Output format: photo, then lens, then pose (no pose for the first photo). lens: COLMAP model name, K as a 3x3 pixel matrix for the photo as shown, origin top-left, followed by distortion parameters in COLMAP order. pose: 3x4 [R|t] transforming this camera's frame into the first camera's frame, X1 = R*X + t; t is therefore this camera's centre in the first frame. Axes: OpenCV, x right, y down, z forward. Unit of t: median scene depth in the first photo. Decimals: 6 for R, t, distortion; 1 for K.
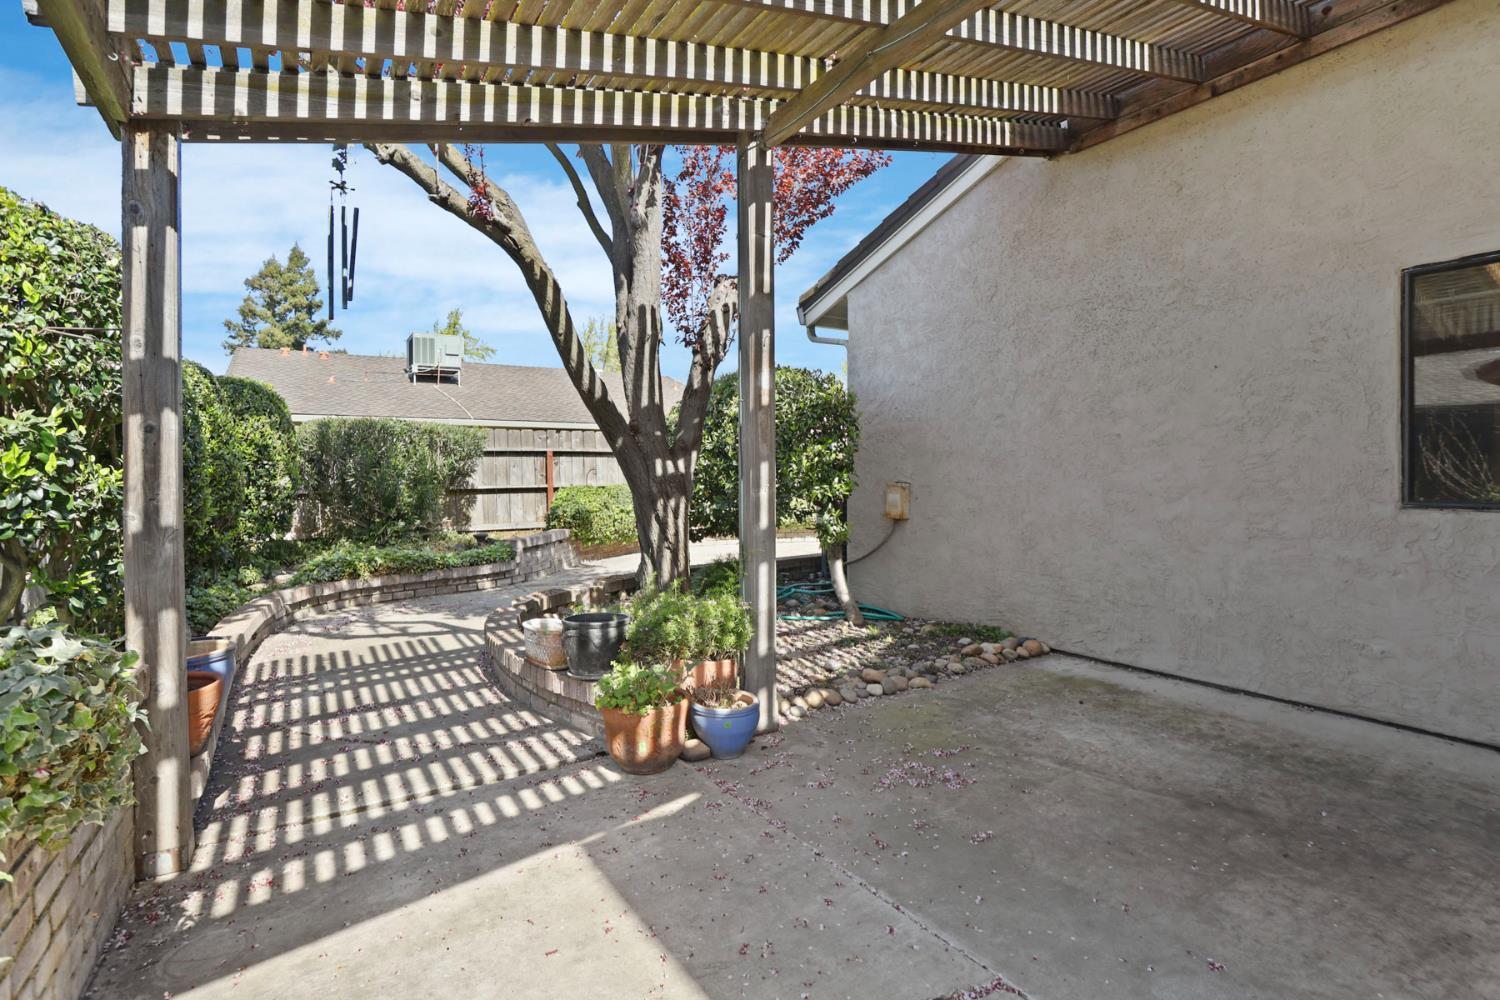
lens RADIAL K [[725.9, 0, 777.9], [0, 725.9, 479.1], [0, 0, 1]] dist [-0.049564, 0.003699]
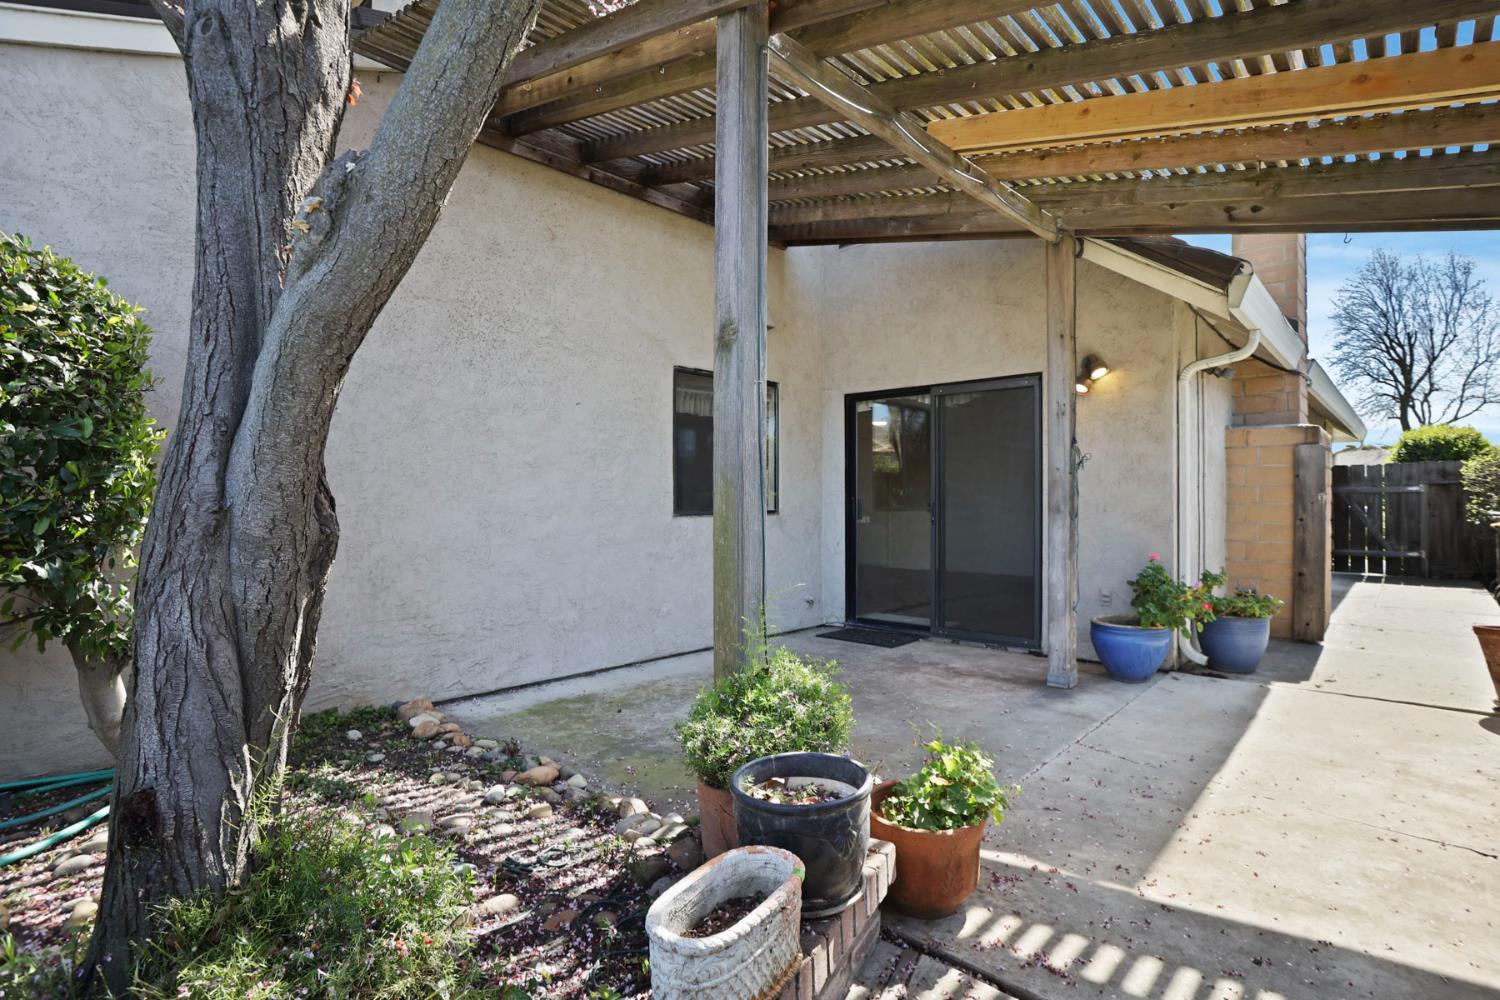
lens RADIAL K [[725.9, 0, 749.4], [0, 725.9, 498.2], [0, 0, 1]] dist [-0.049564, 0.003699]
pose [[-0.207469, 0.011846, 0.978170, -0.605658], [0.017790, 0.999807, -0.008335, 0.013333], [-0.978080, 0.015672, -0.207640, 0.957081]]
